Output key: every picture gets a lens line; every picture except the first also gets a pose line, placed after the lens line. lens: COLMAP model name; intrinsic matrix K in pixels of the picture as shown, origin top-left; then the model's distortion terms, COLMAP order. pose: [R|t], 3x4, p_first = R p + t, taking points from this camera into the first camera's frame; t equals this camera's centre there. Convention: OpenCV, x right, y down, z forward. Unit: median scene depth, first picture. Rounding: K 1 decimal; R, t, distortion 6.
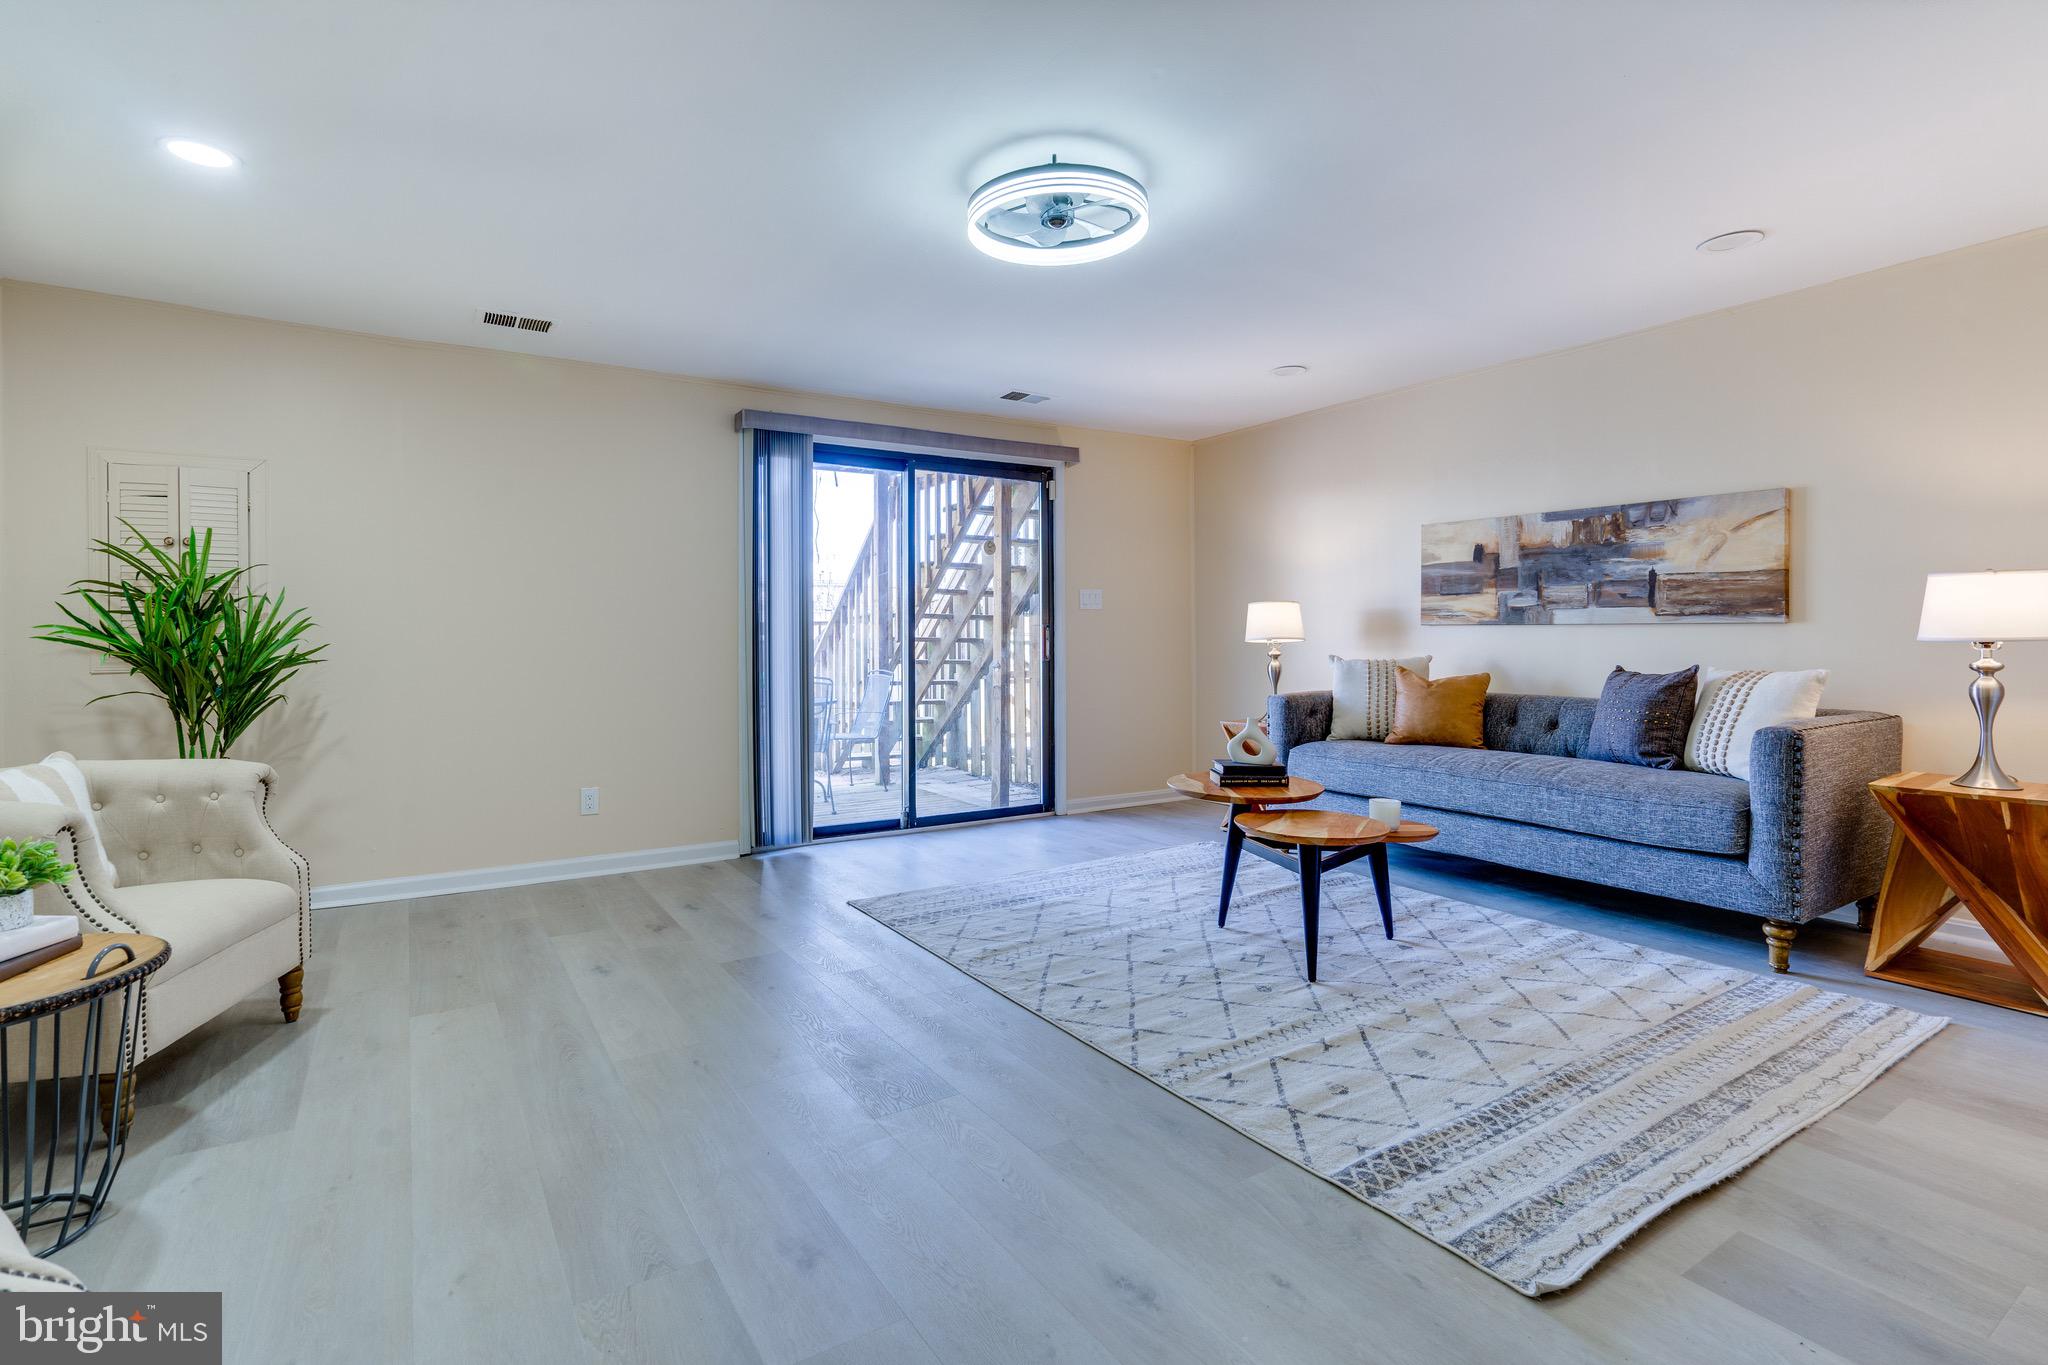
lens RADIAL K [[968.3, 0, 1023.4], [0, 968.3, 641.5], [0, 0, 1]] dist [-0.048545, 0.028884]
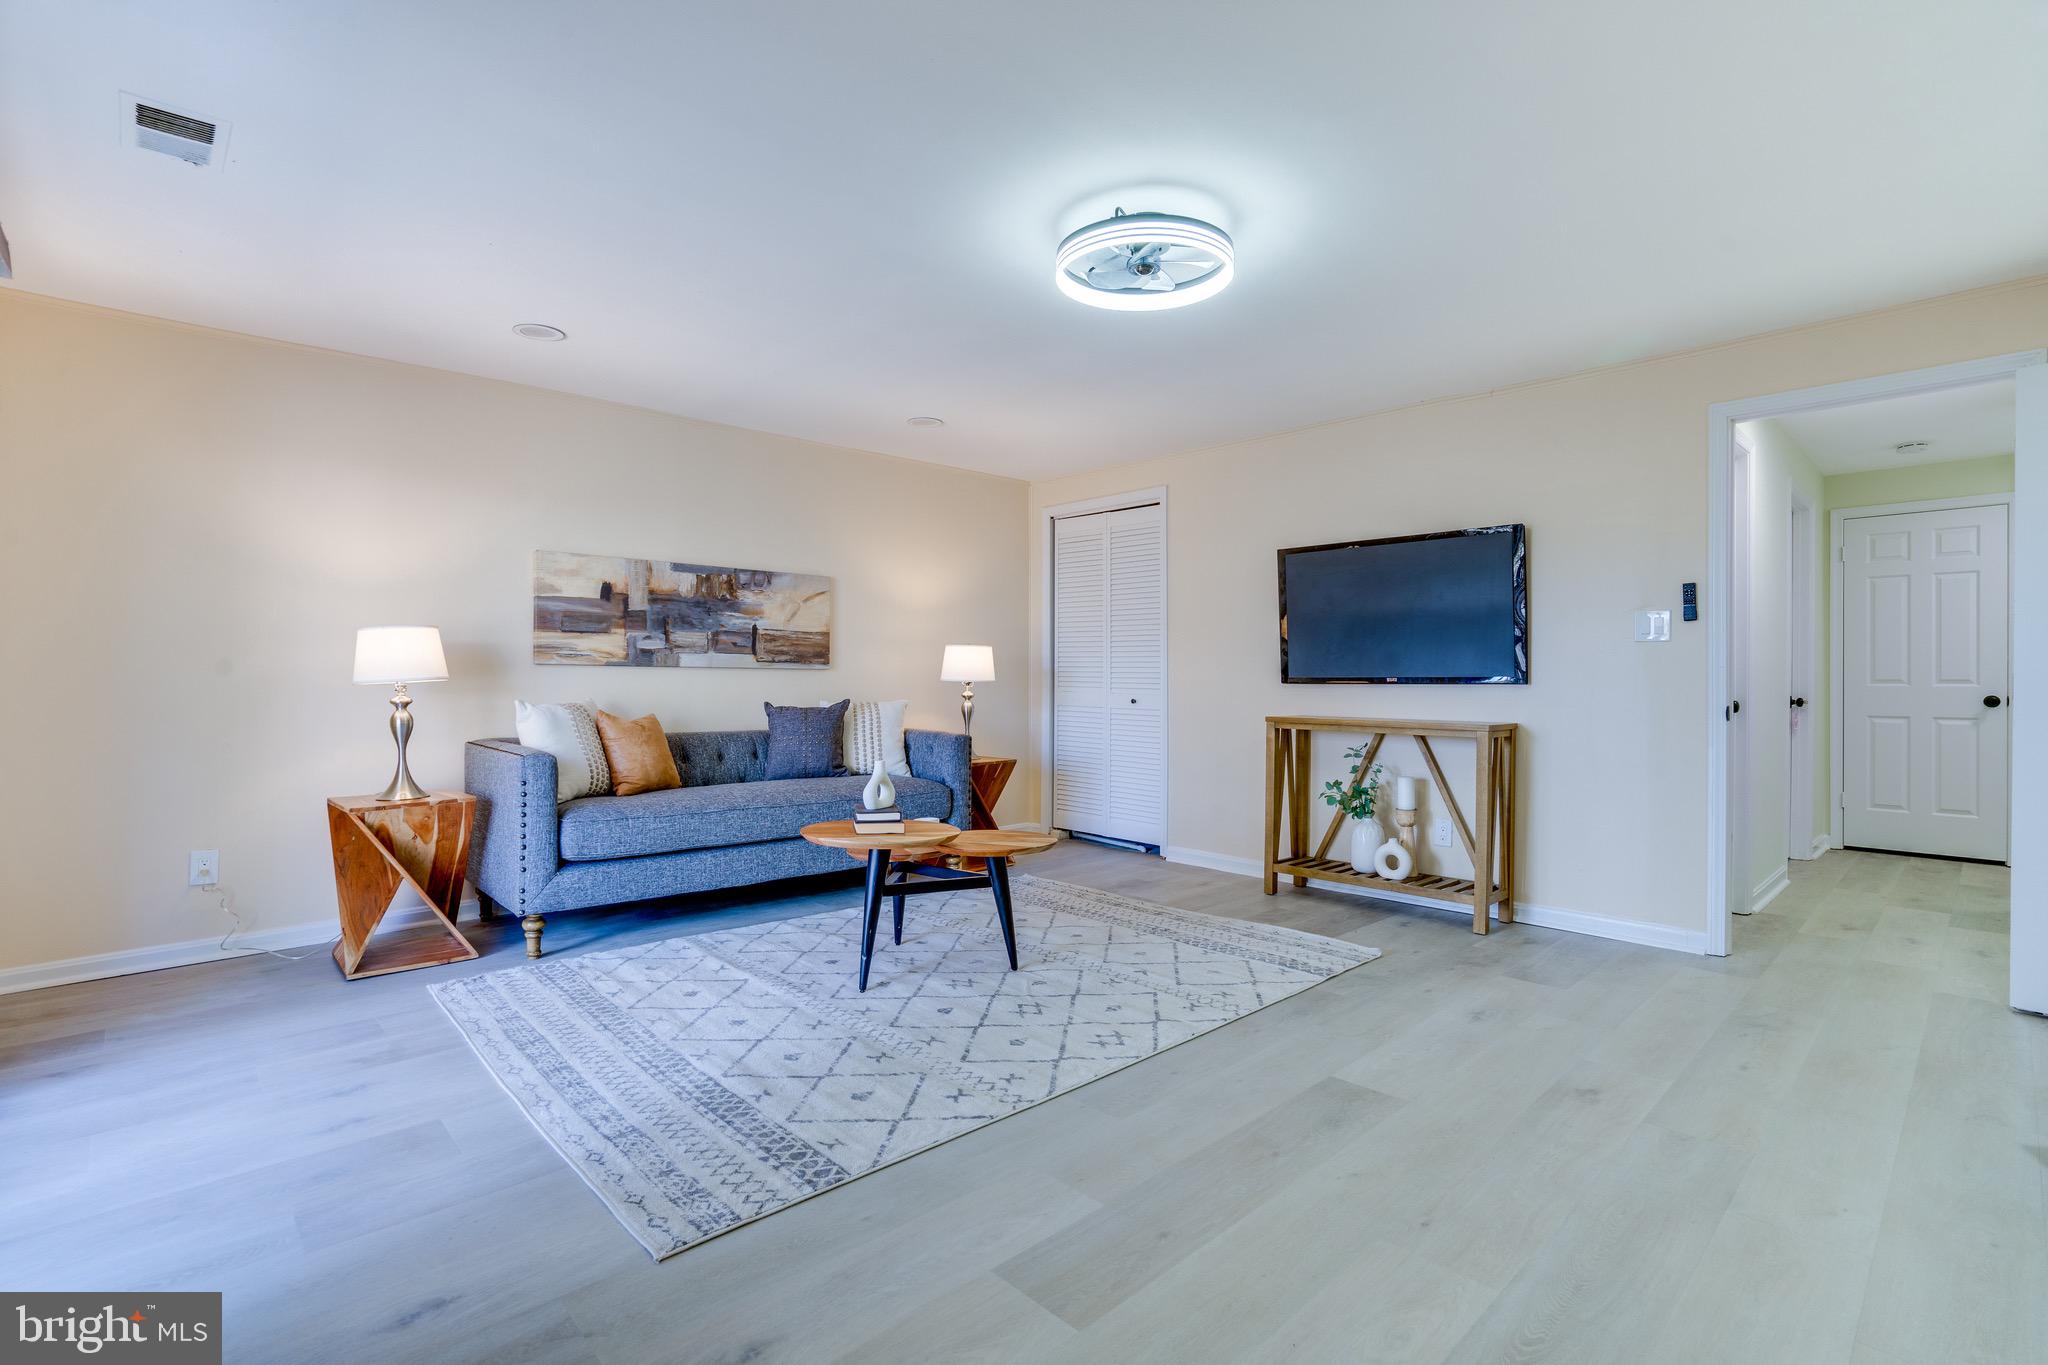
lens RADIAL K [[936.9, 0, 1035.8], [0, 936.9, 686.0], [0, 0, 1]] dist [-0.048708, 0.023924]
pose [[-0.180830, -0.005990, 0.983496, -0.607606], [0.000009, 0.999981, 0.006092, -0.002673], [-0.983514, 0.001110, -0.180826, 0.859064]]
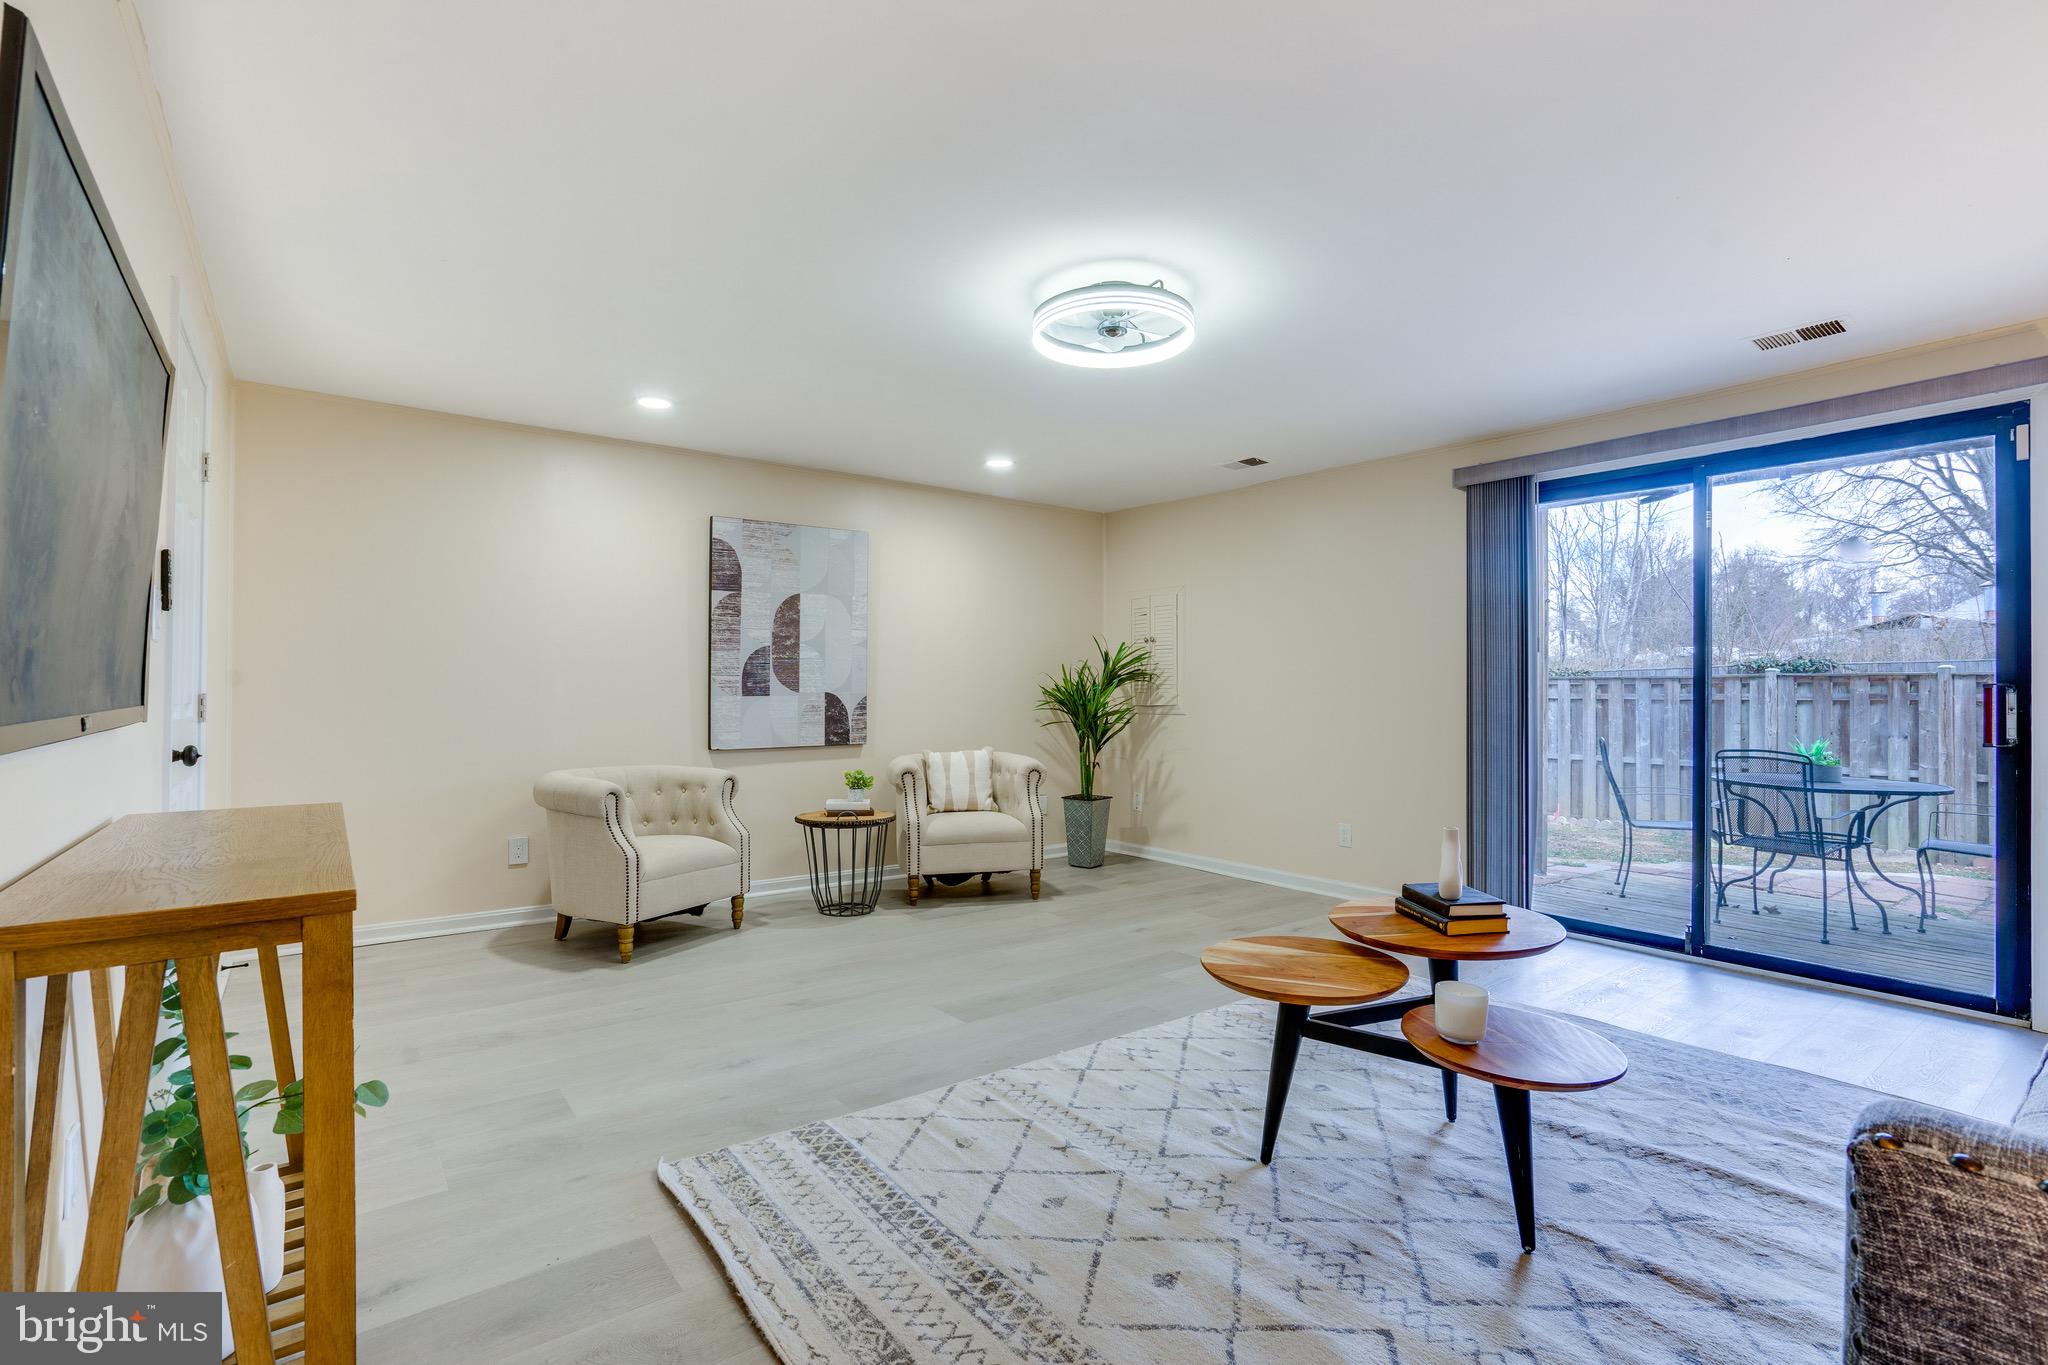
lens RADIAL K [[962.2, 0, 1011.8], [0, 962.2, 687.9], [0, 0, 1]] dist [-0.049960, 0.026227]
pose [[0.051776, -0.000844, -0.998658, 0.761026], [-0.003786, 0.999992, -0.001042, -0.017157], [0.998652, 0.003835, 0.051772, 0.549464]]
